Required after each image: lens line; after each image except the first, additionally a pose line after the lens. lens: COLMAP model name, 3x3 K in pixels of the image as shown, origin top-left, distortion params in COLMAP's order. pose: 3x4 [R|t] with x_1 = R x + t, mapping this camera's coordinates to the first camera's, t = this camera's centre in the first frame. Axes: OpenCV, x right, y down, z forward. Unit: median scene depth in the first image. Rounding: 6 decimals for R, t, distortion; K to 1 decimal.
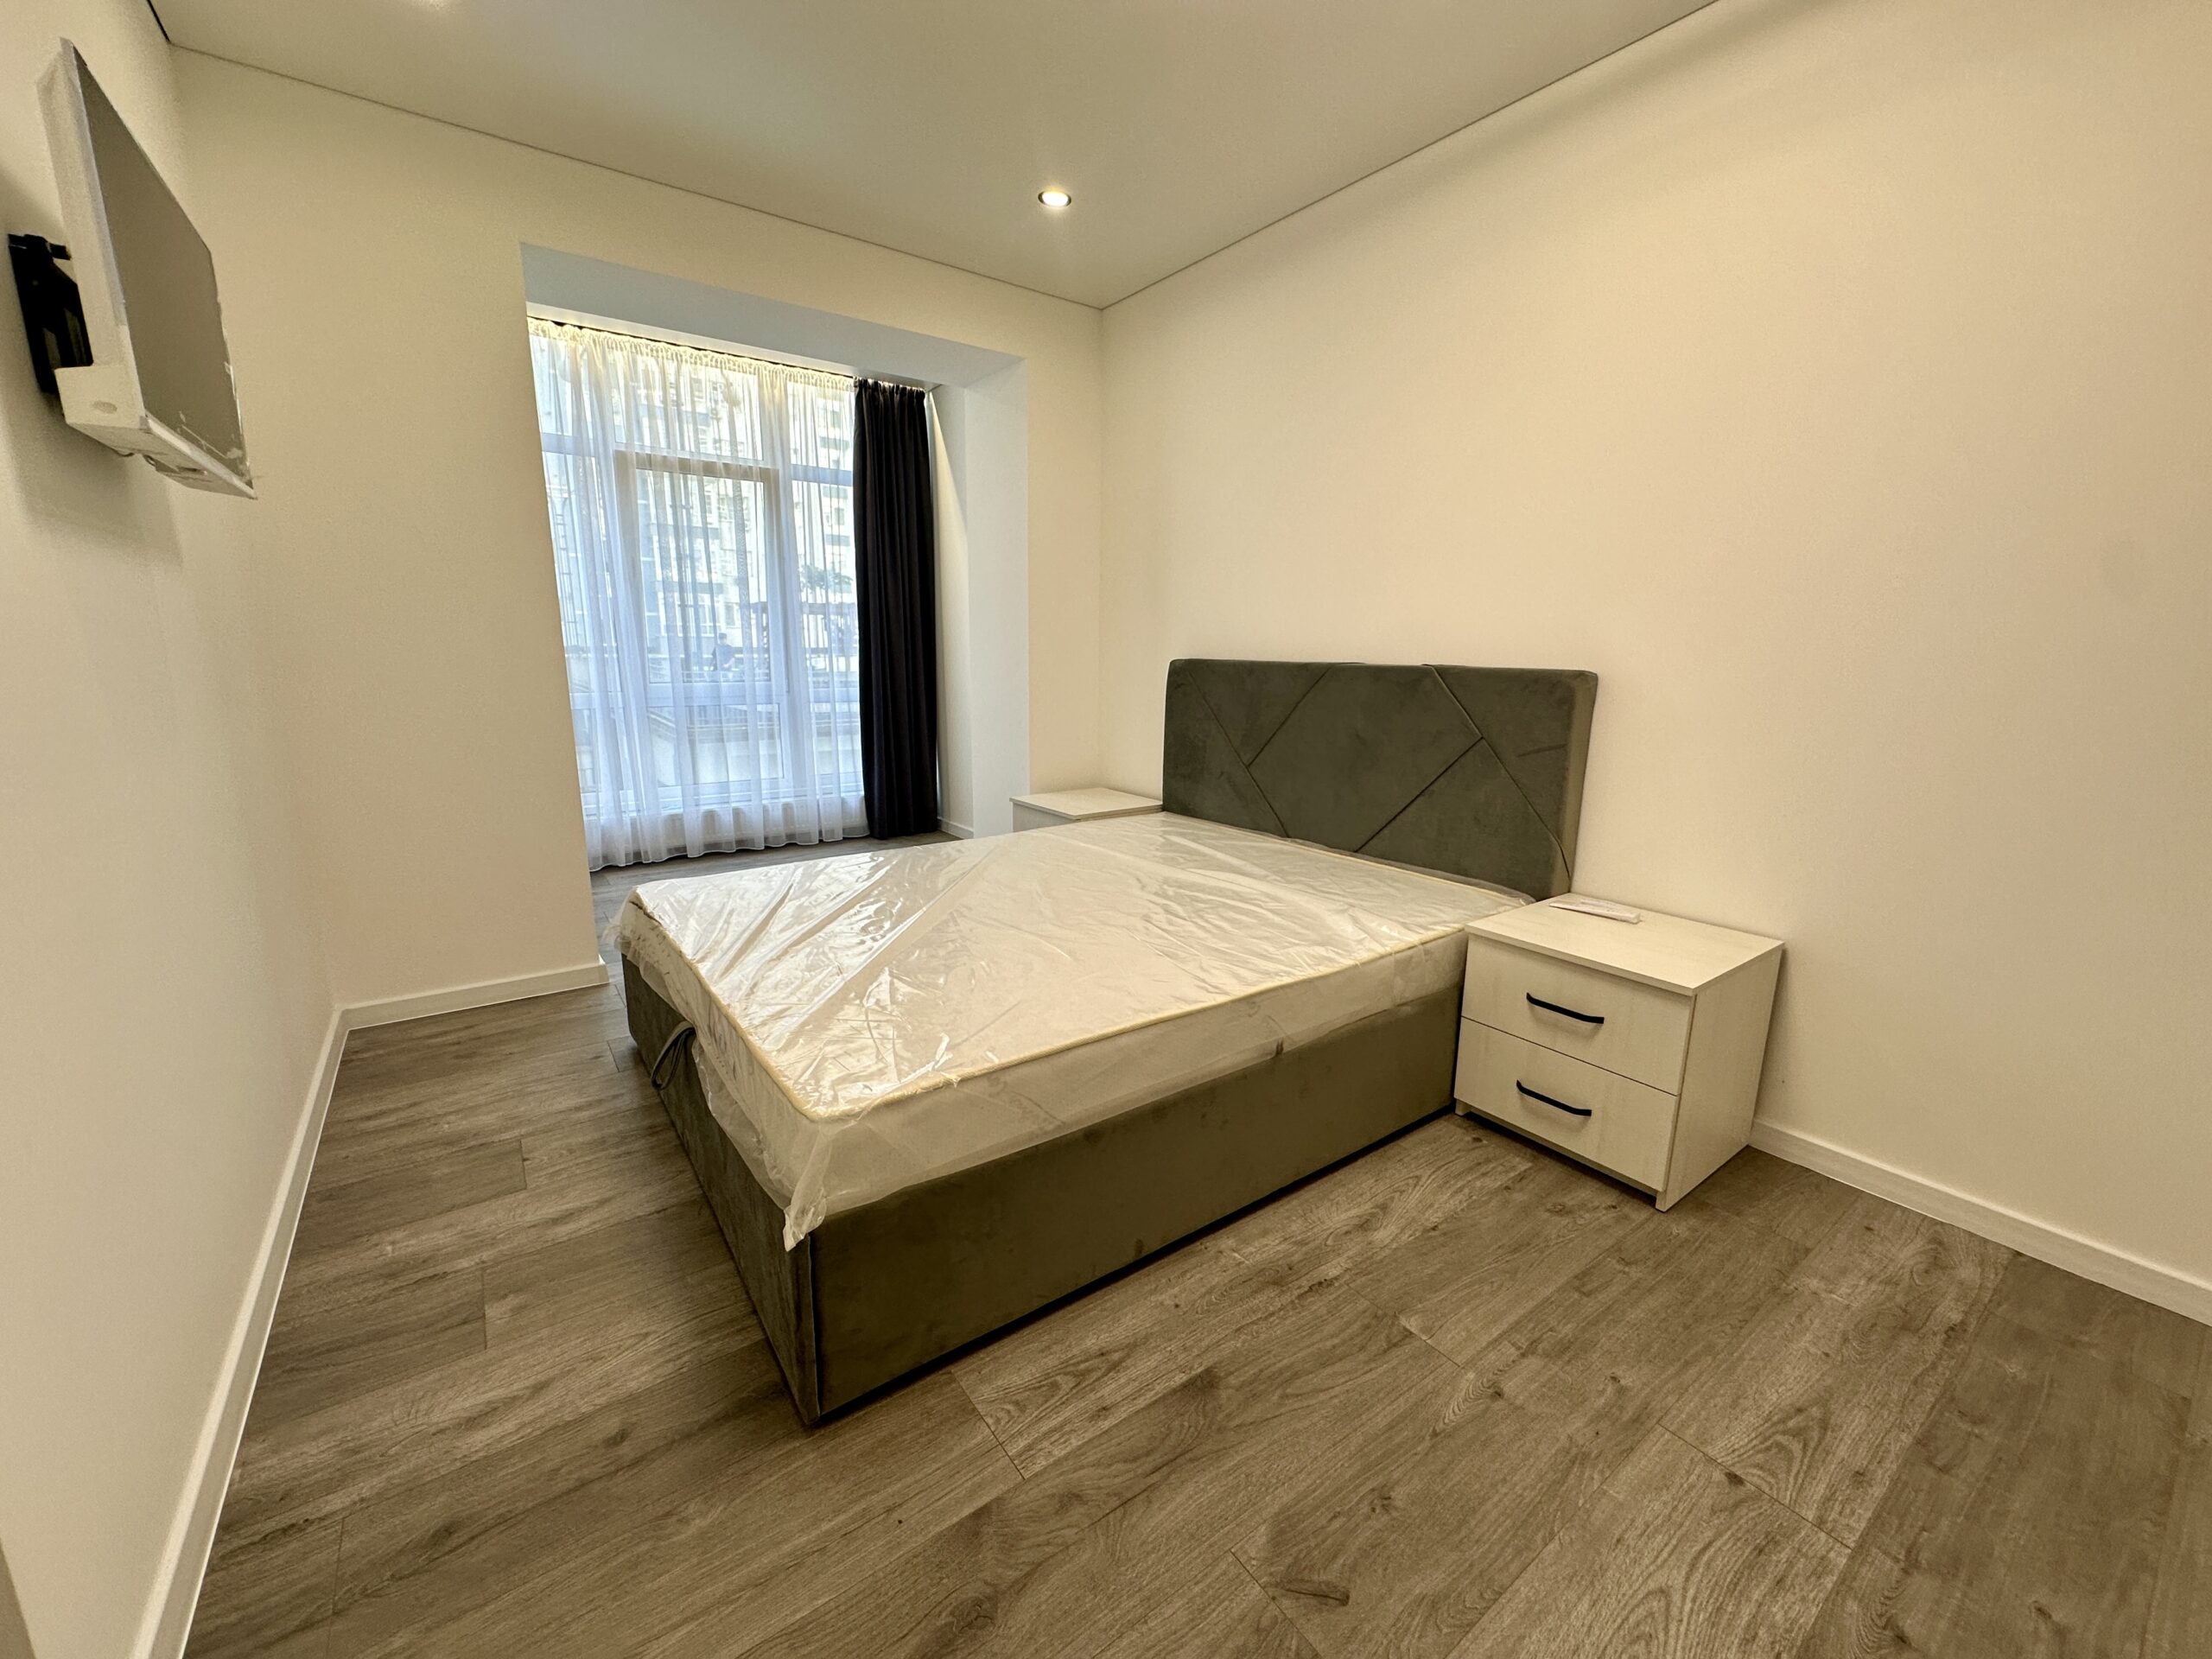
lens RADIAL K [[880.1, 0, 1110.5], [0, 880.1, 821.7], [0, 0, 1]] dist [-0.003219, 0.001094]
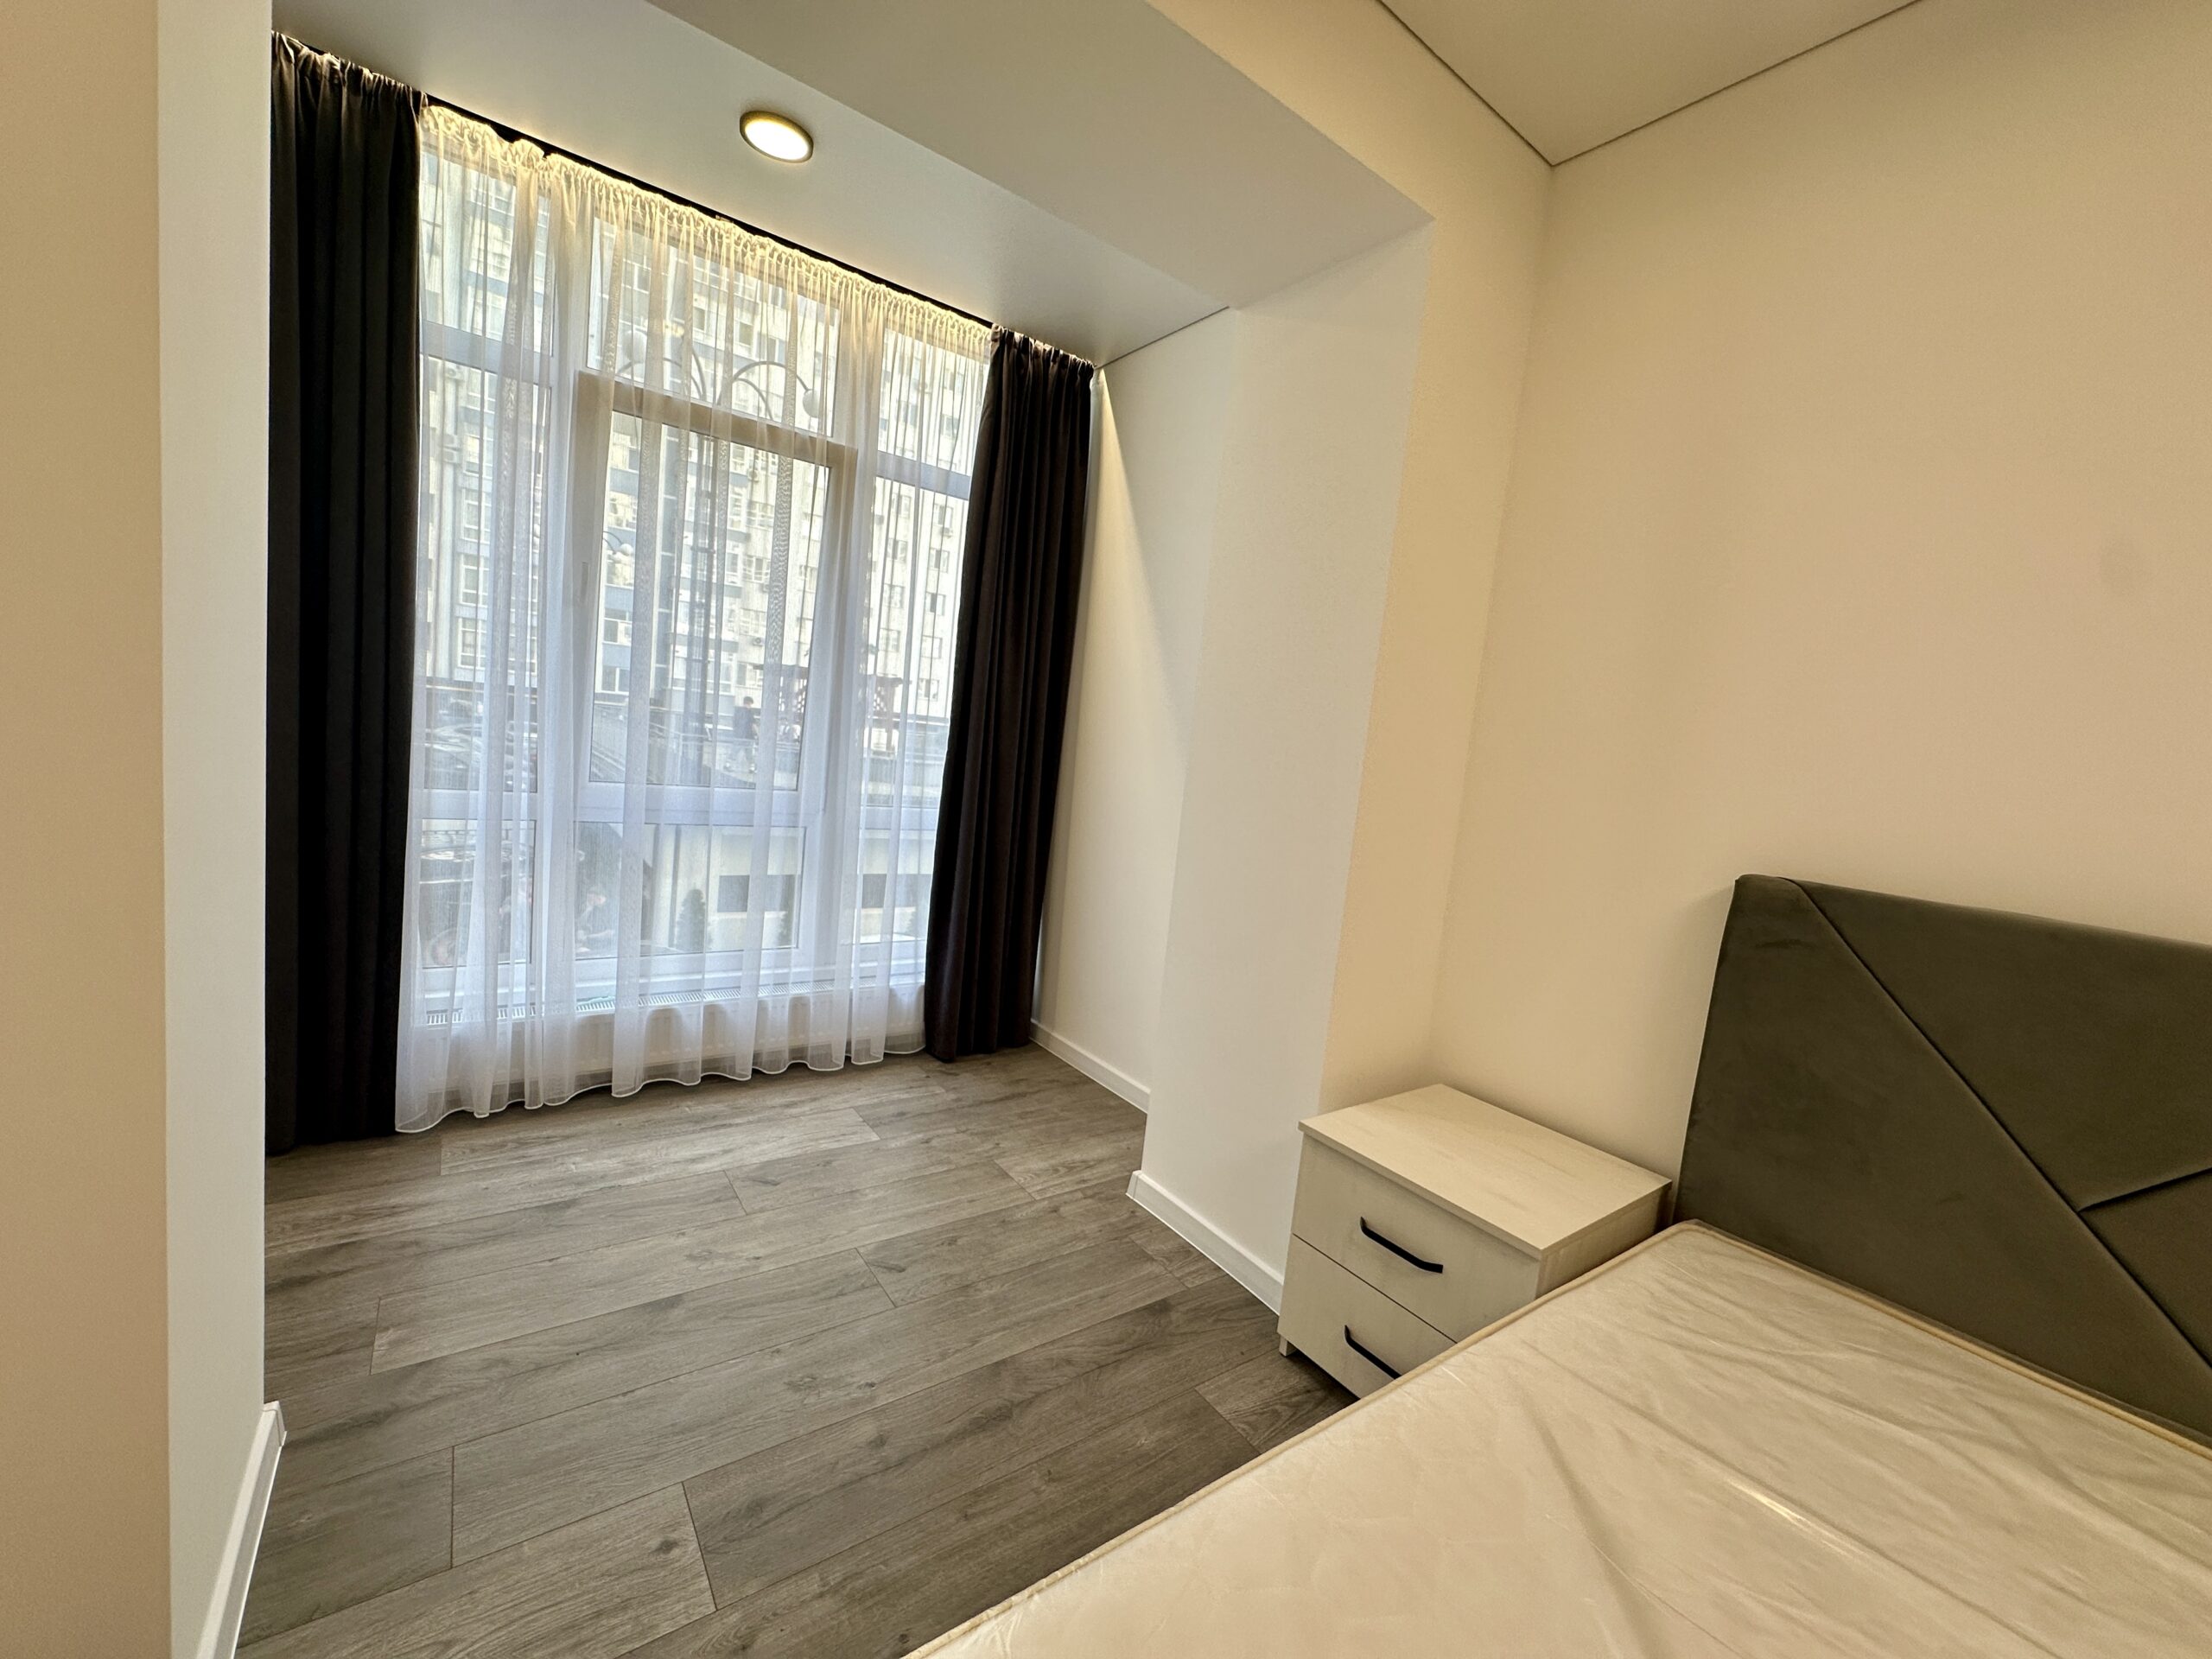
lens RADIAL K [[880.1, 0, 1113.5], [0, 880.1, 839.1], [0, 0, 1]] dist [-0.003219, 0.001094]
pose [[0.995679, 0.092716, -0.005218, -0.170863], [-0.092780, 0.990841, -0.098113, -0.091344], [-0.003926, 0.098173, 0.995162, 0.415610]]
